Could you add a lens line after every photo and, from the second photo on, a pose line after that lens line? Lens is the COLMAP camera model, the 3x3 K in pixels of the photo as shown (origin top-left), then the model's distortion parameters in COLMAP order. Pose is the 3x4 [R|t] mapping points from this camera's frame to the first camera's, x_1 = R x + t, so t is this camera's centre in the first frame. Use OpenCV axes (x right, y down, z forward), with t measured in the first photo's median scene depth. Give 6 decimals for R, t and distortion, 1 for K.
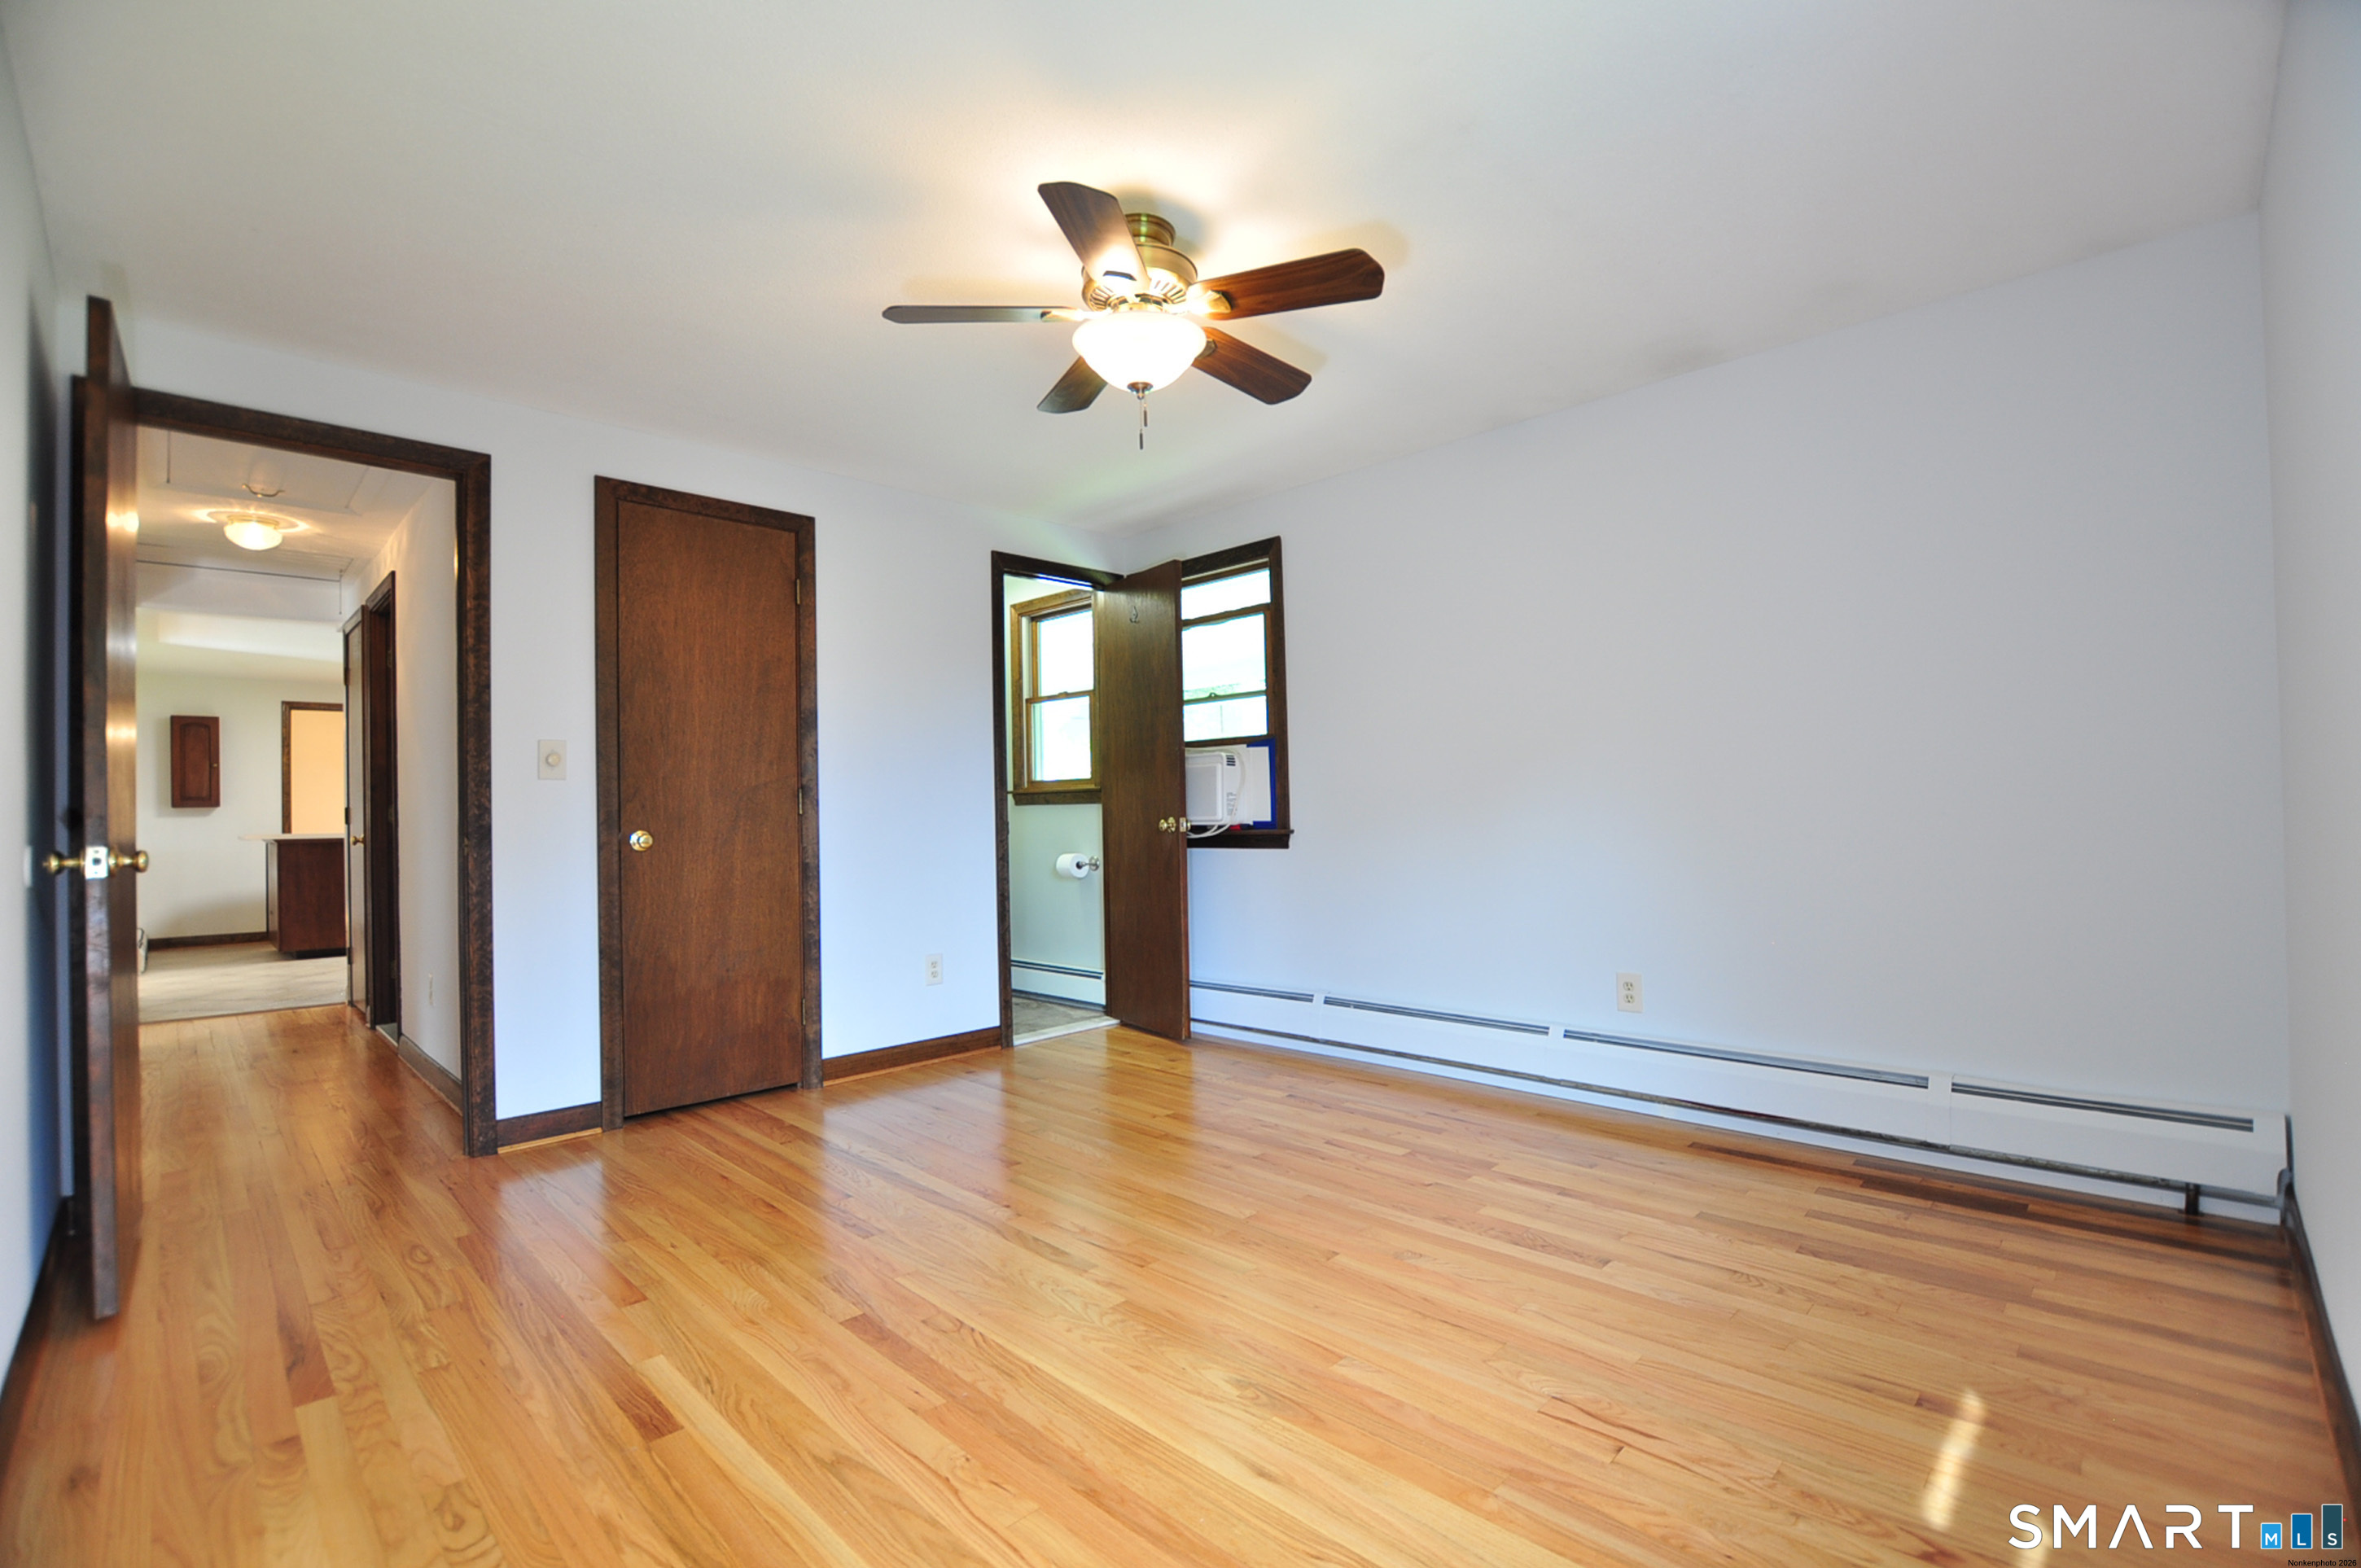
lens RADIAL K [[1039.8, 0, 1186.2], [0, 1039.8, 801.8], [0, 0, 1]] dist [-0.035949, 0.000267]
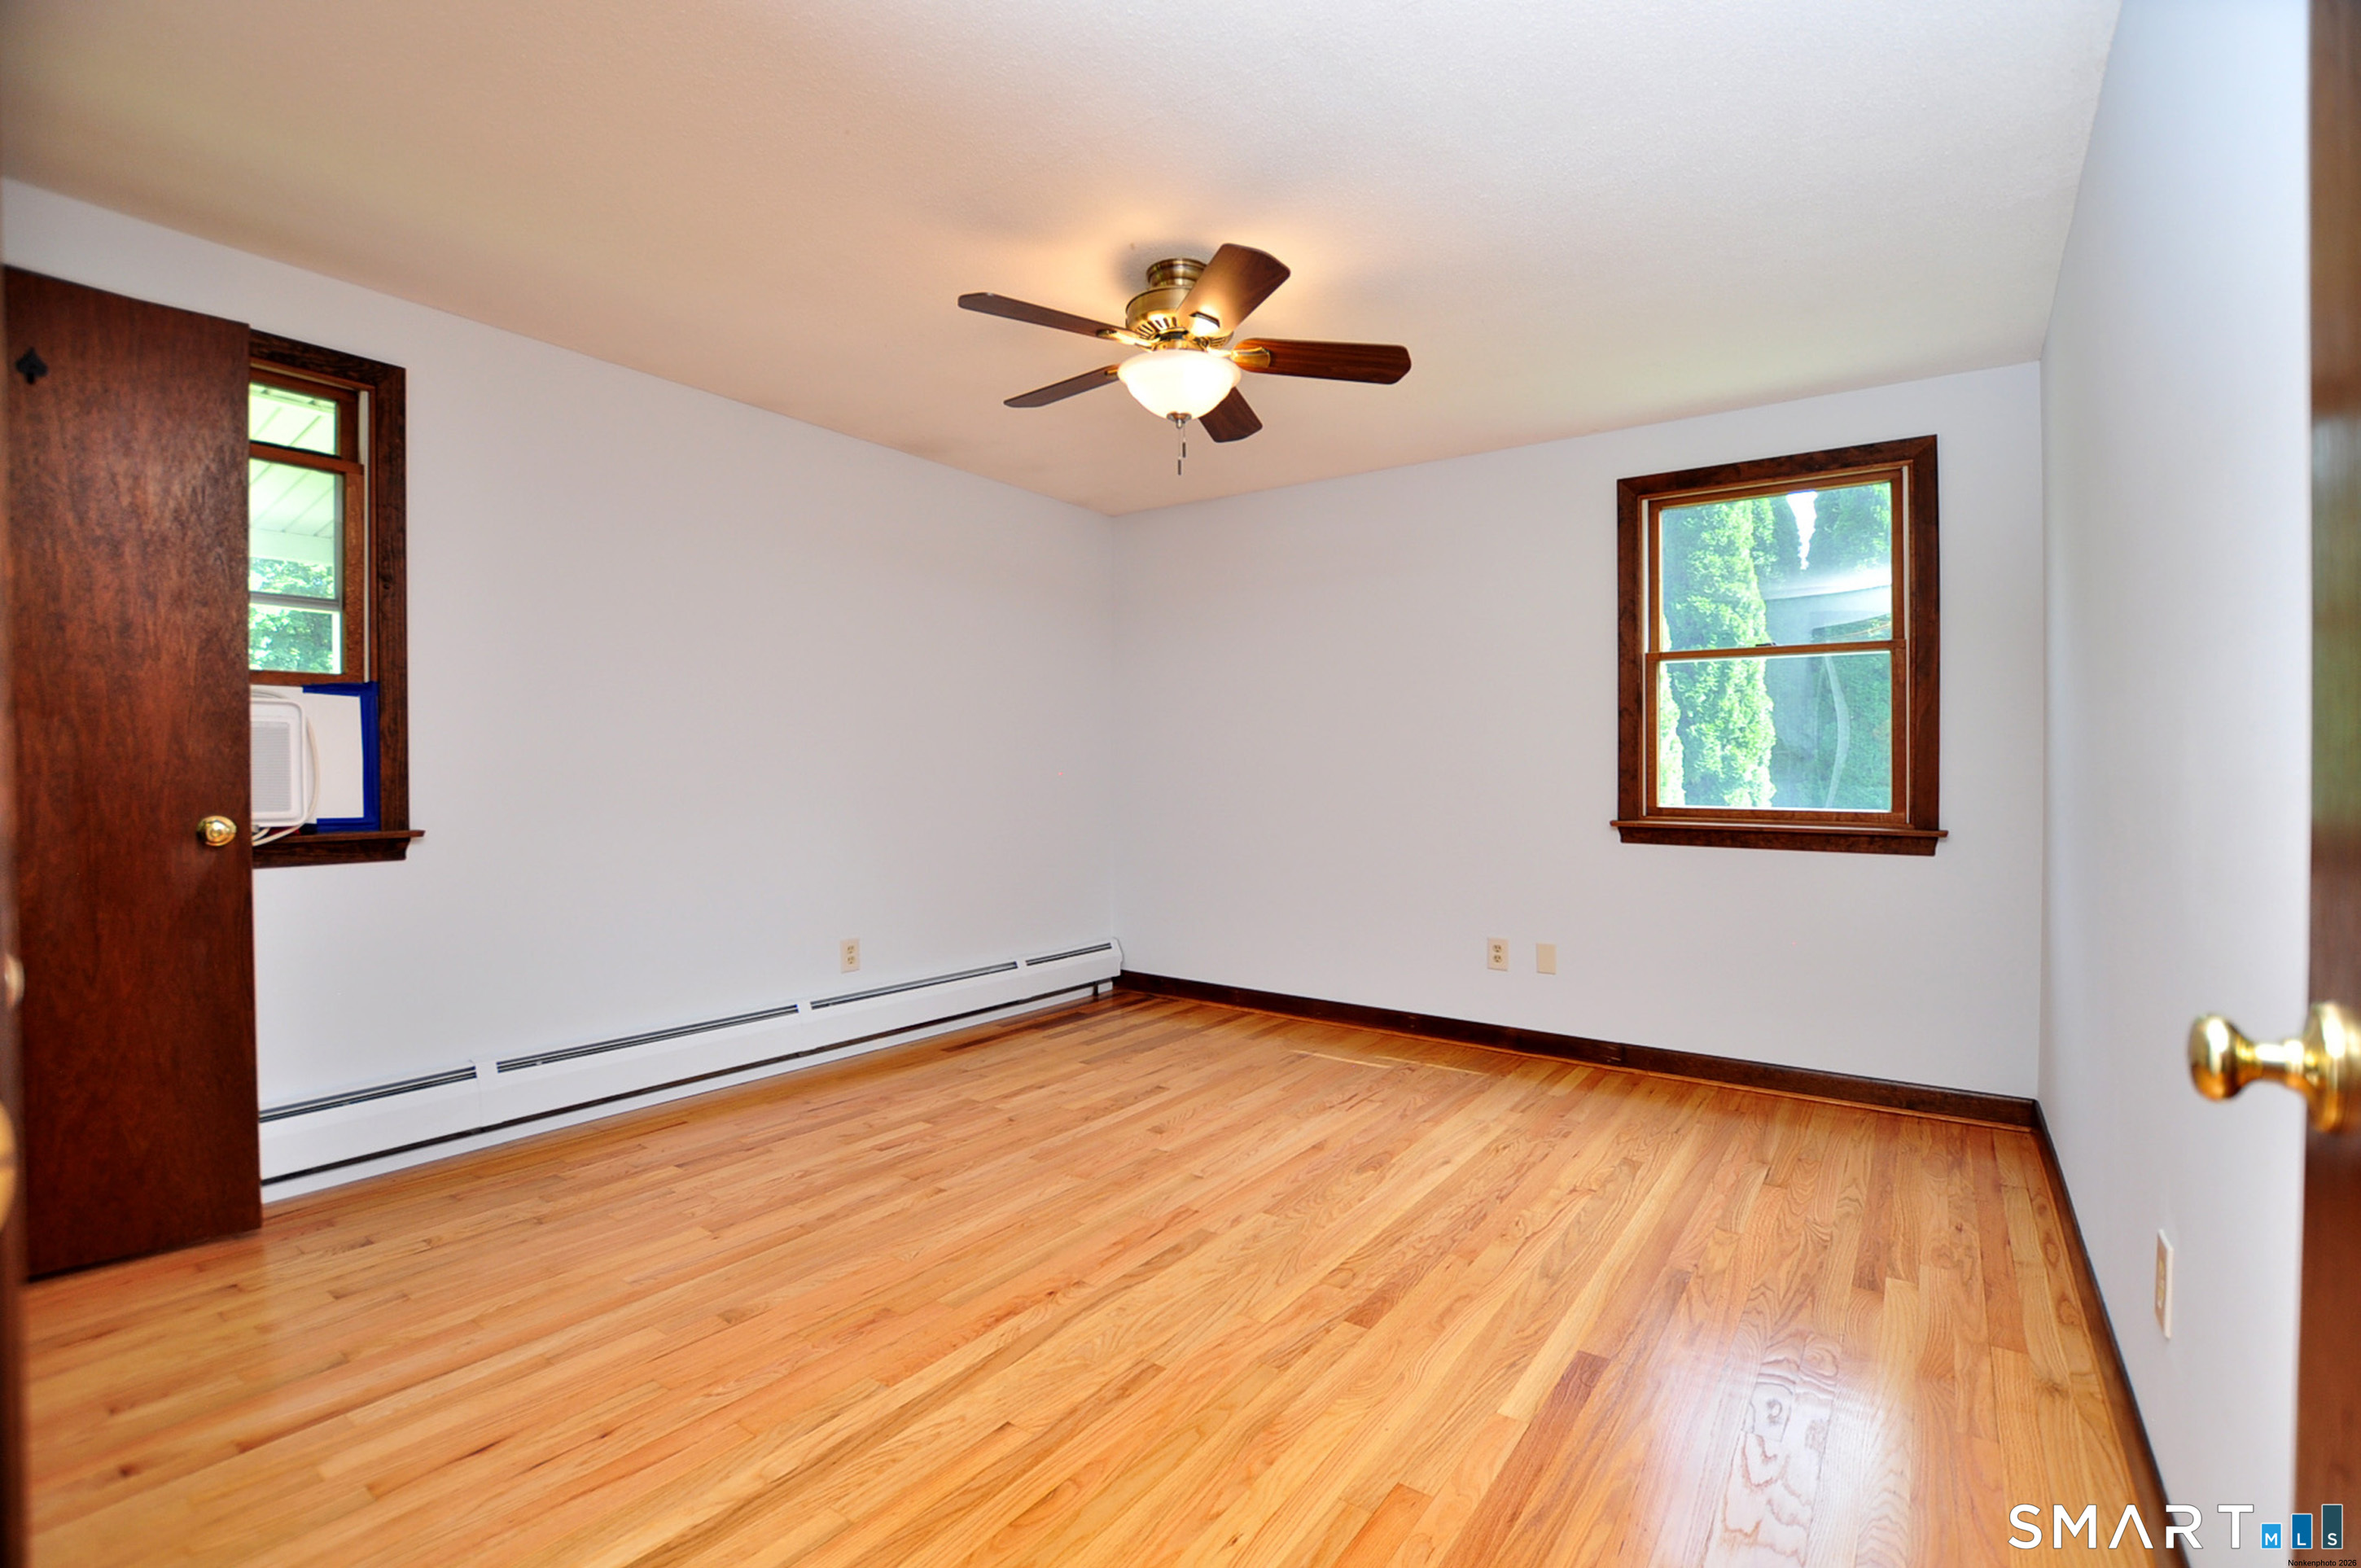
lens RADIAL K [[1039.8, 0, 1186.2], [0, 1039.8, 801.8], [0, 0, 1]] dist [-0.035949, 0.000267]
pose [[-0.149125, -0.011513, 0.988751, -0.931408], [-0.011747, 0.999882, 0.009871, -0.003111], [-0.988749, -0.010143, -0.149243, 0.964790]]
